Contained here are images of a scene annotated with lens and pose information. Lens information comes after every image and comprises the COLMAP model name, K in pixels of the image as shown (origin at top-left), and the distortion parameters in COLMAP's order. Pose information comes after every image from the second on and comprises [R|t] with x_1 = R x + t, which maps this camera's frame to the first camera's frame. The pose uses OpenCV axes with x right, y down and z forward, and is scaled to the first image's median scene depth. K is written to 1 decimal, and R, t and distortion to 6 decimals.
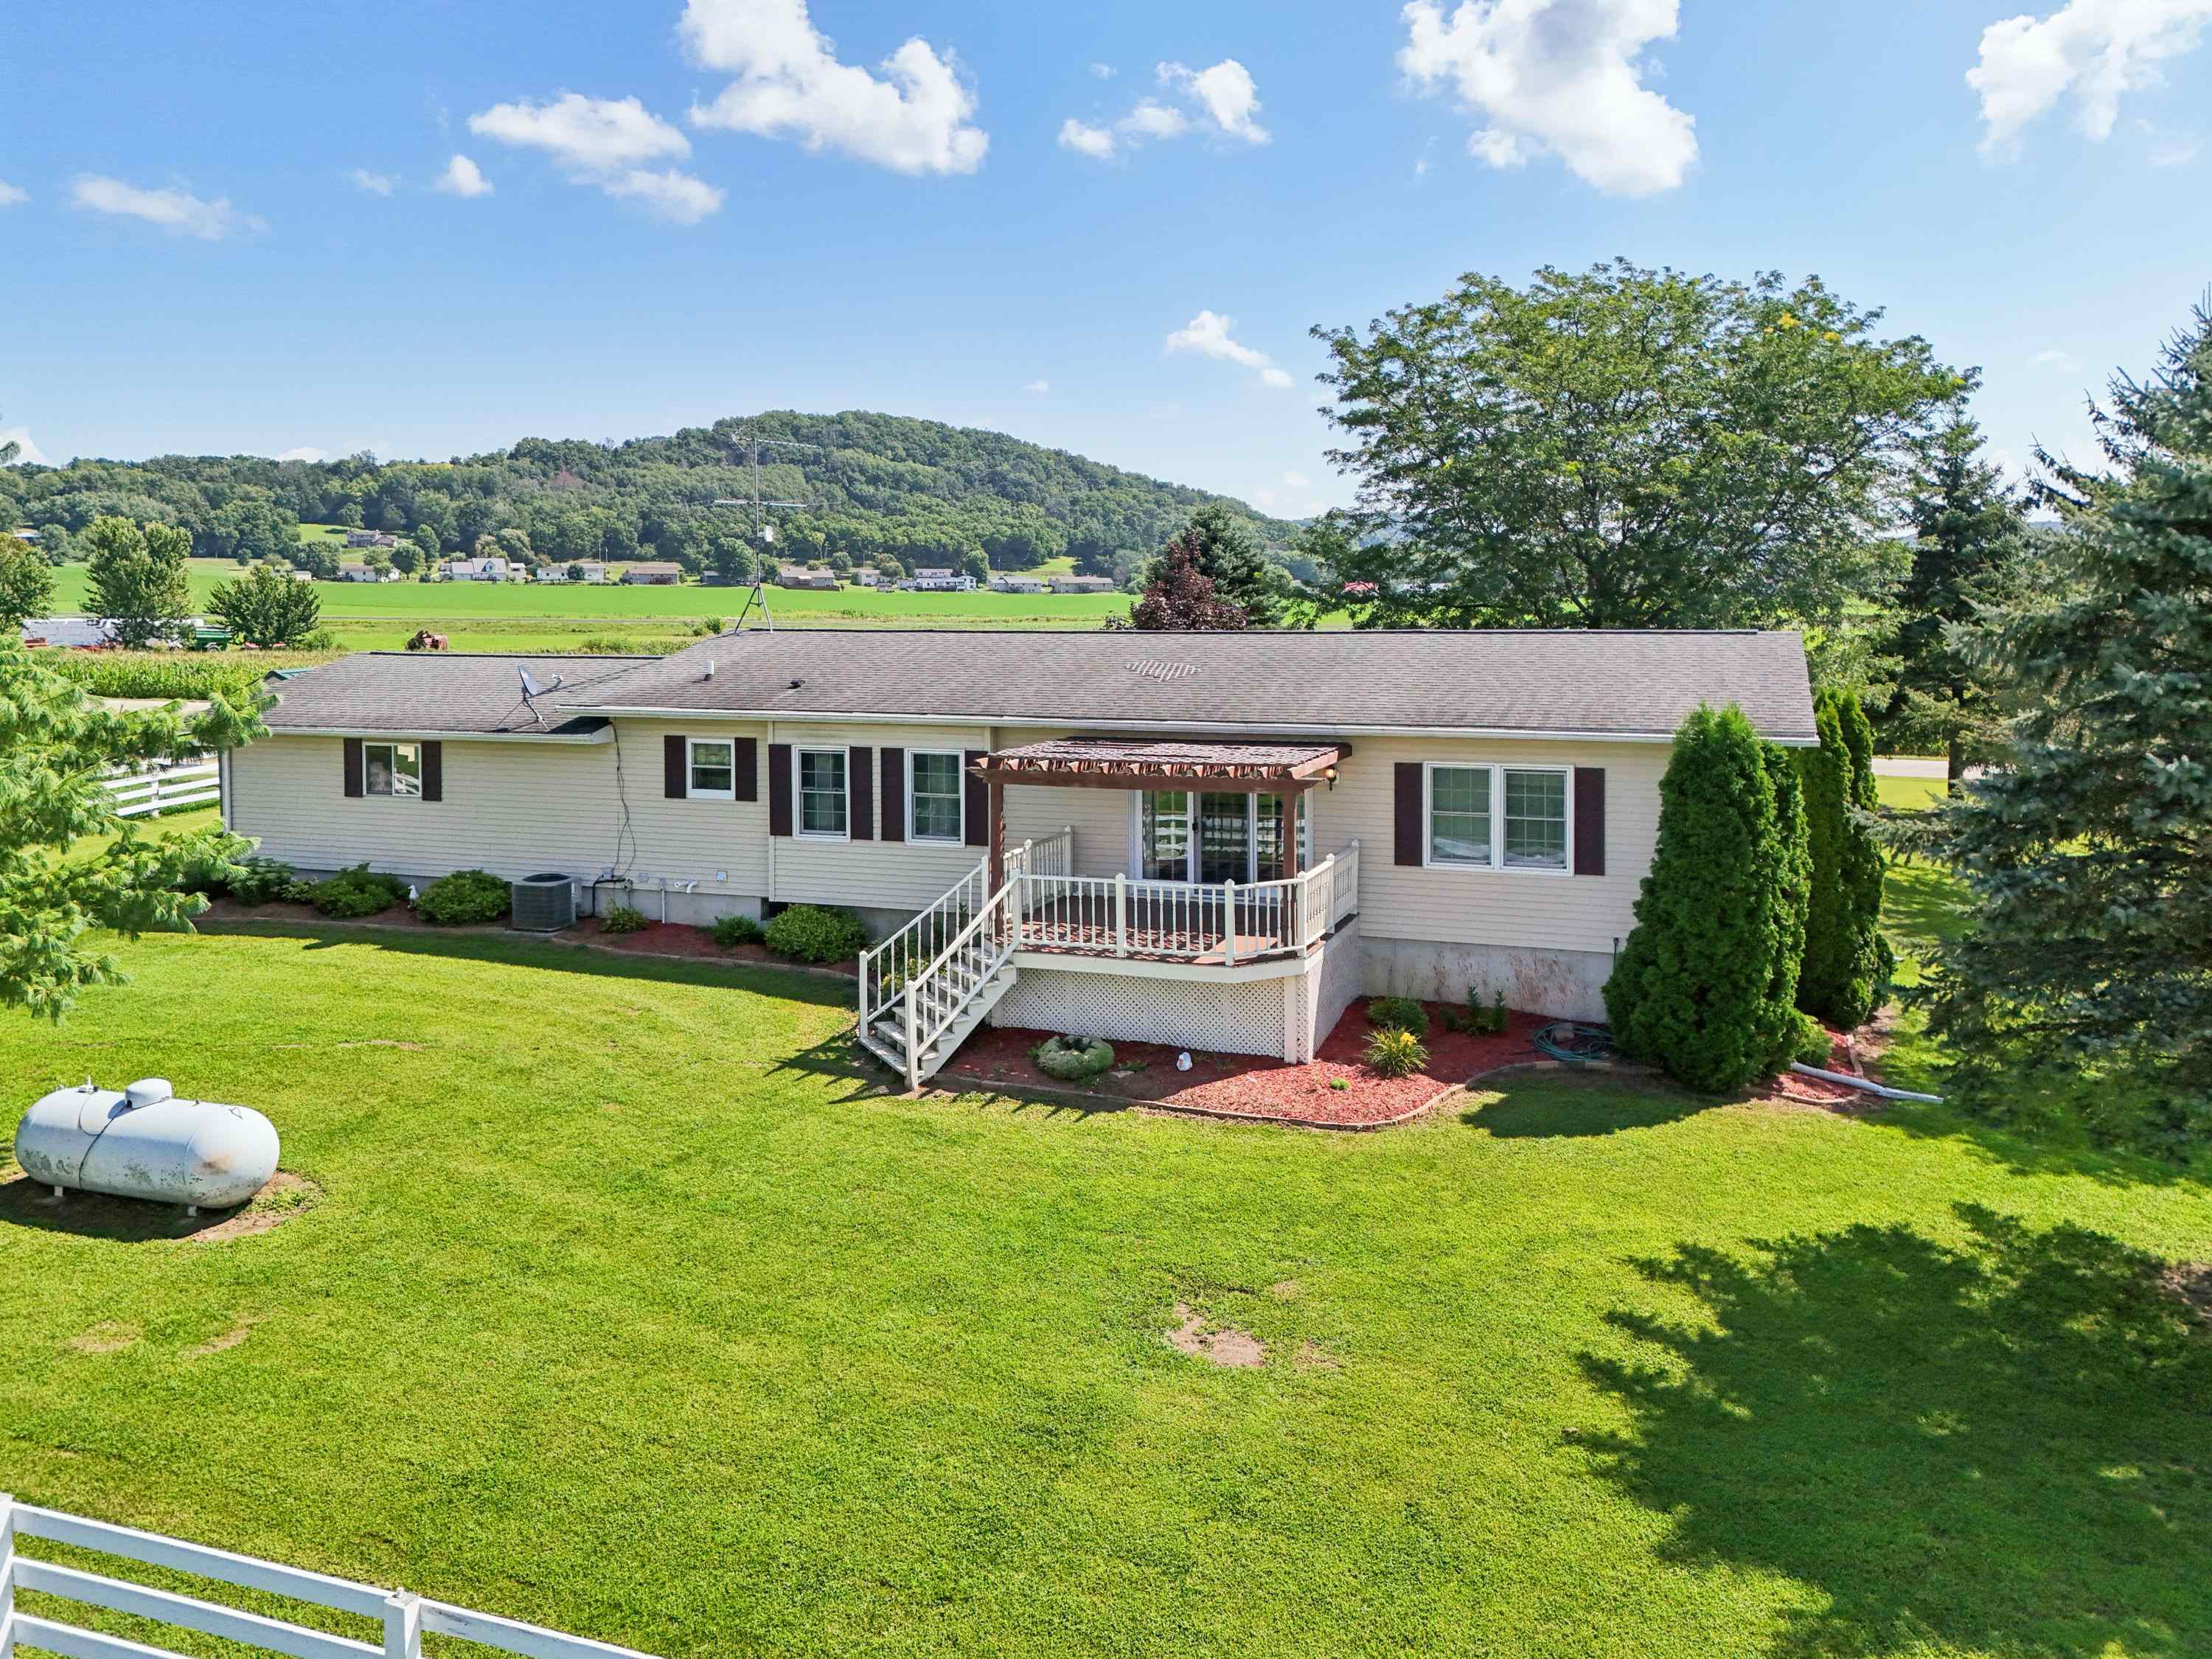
lens RADIAL K [[1681.0, 0, 1106.5], [0, 1681.0, 629.2], [0, 0, 1]] dist [0.066139, -0.095136]
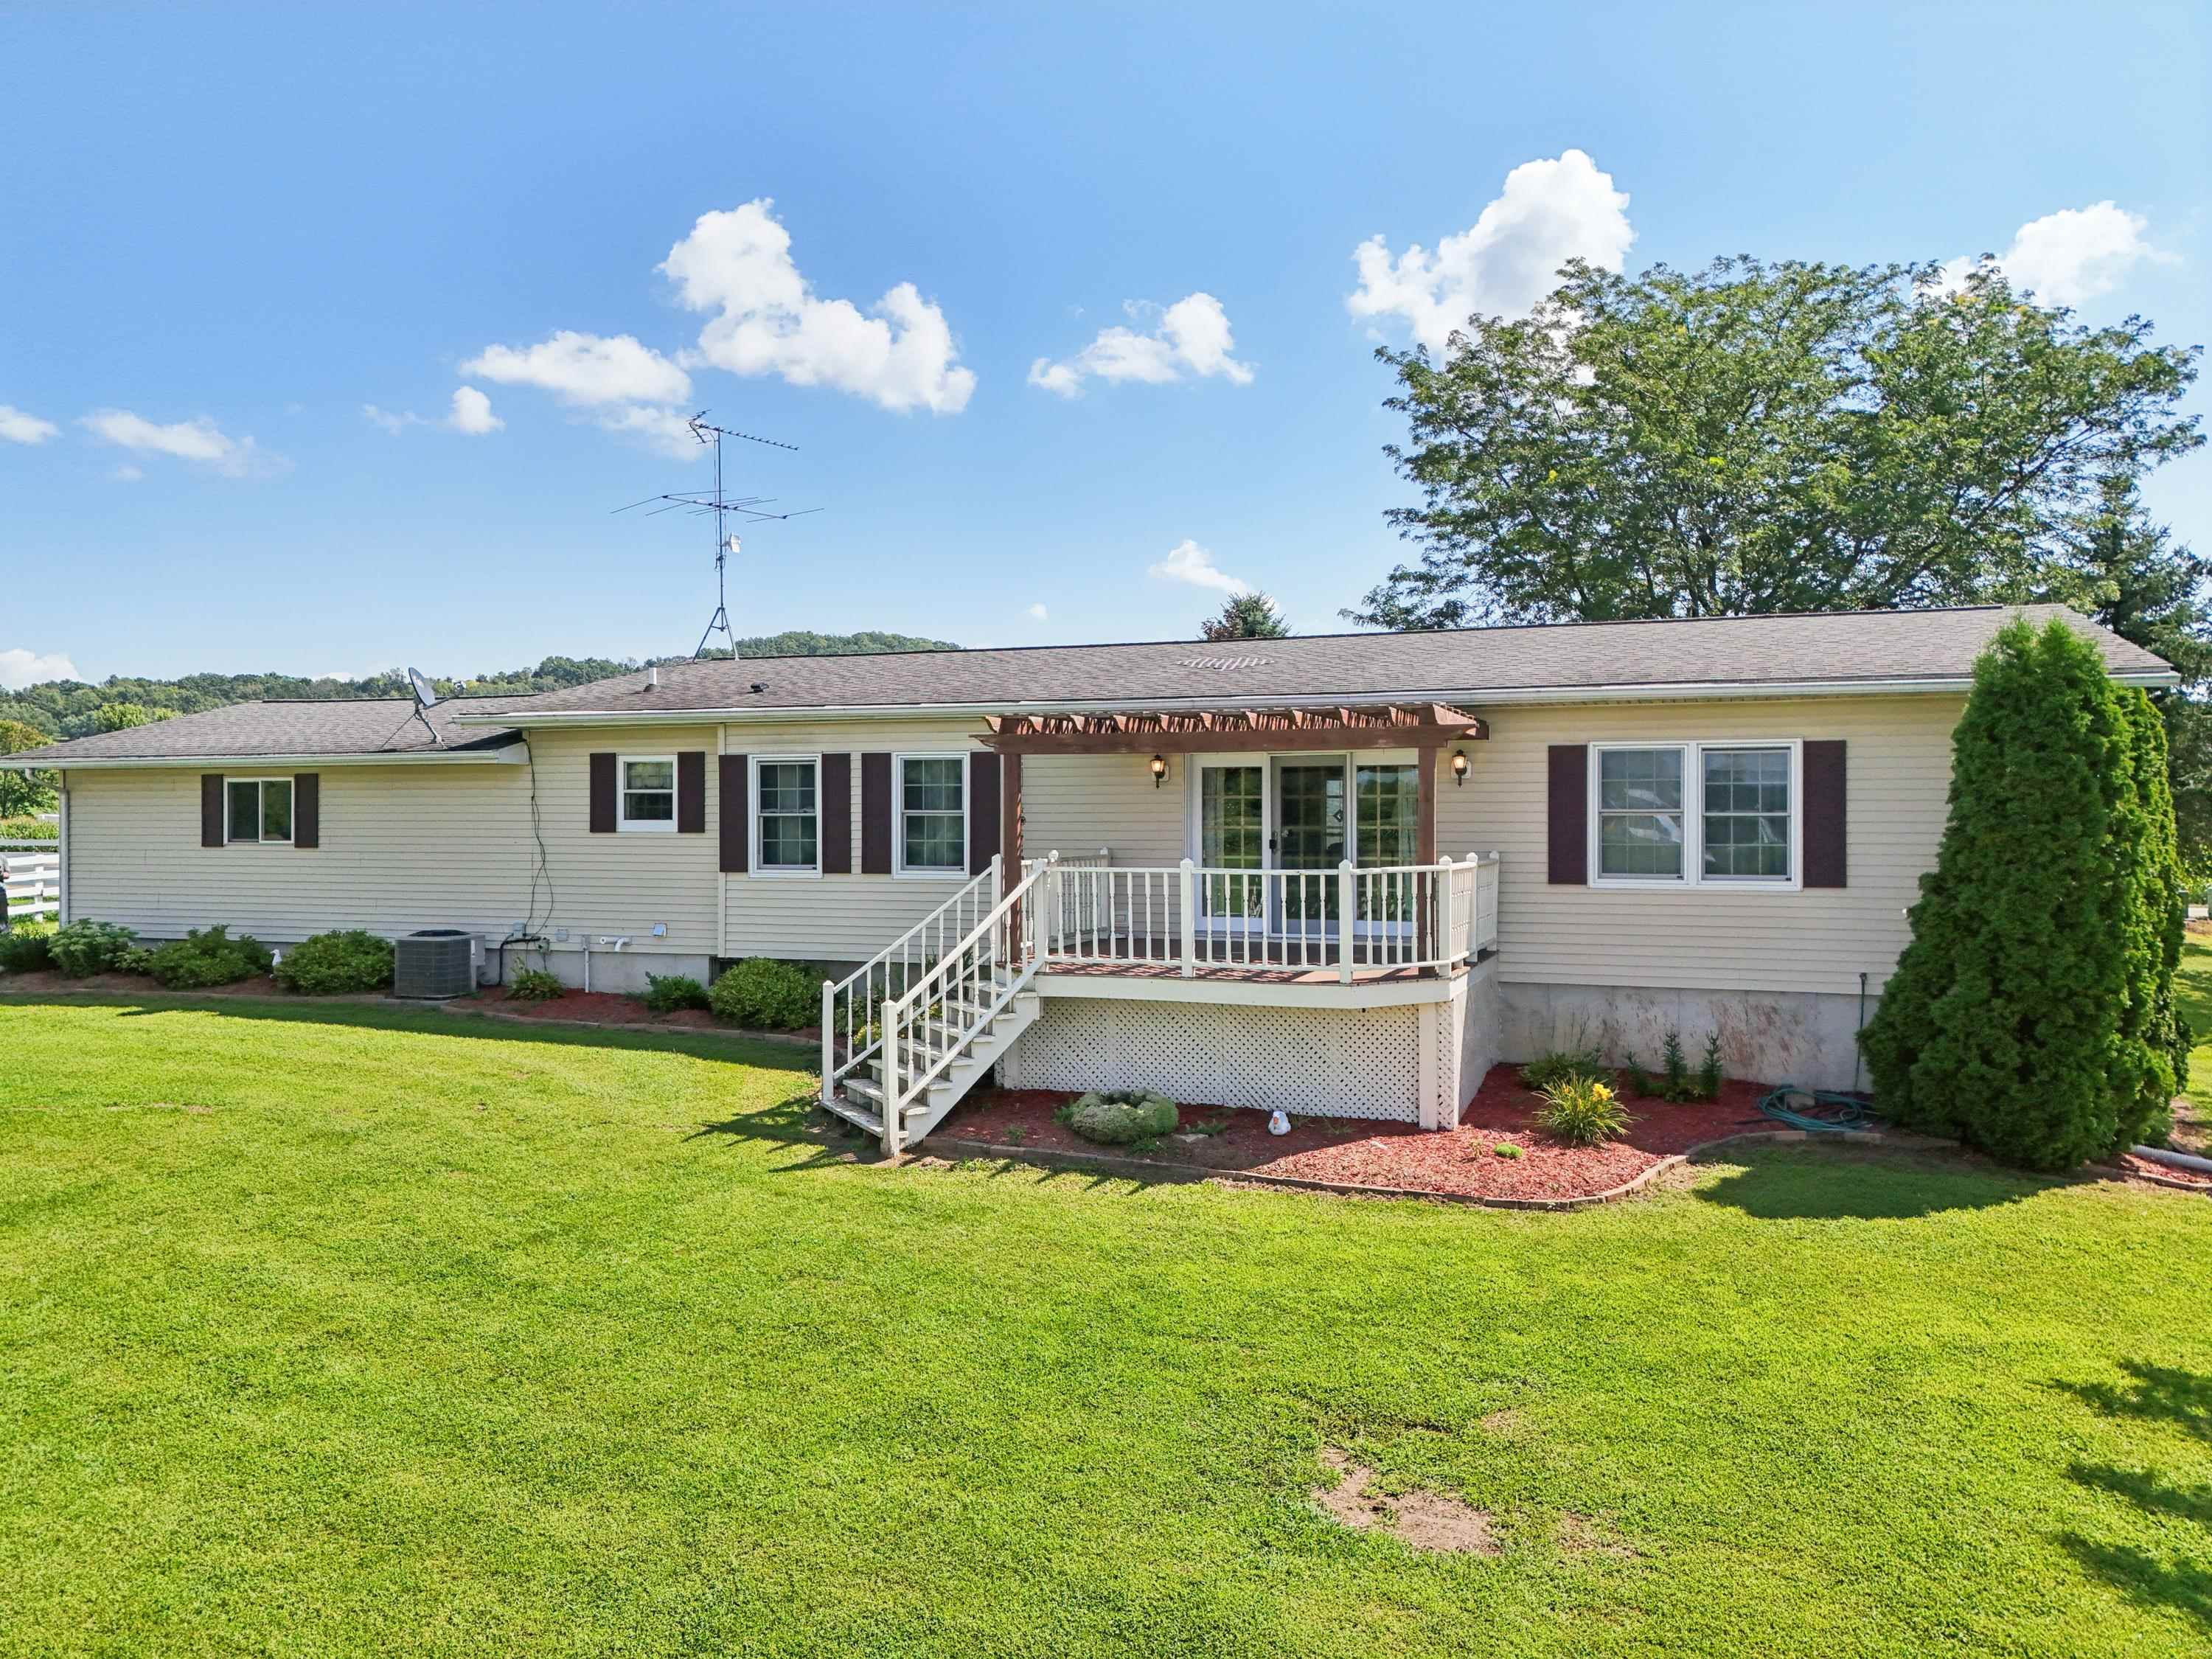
lens RADIAL K [[1650.0, 0, 1100.5], [0, 1650.0, 788.8], [0, 0, 1]] dist [0.051086, -0.043266]
pose [[0.999967, 0.002637, -0.007650, -0.023886], [-0.002881, 0.999478, -0.032178, 0.142223], [0.007561, 0.032199, 0.999453, 0.313237]]
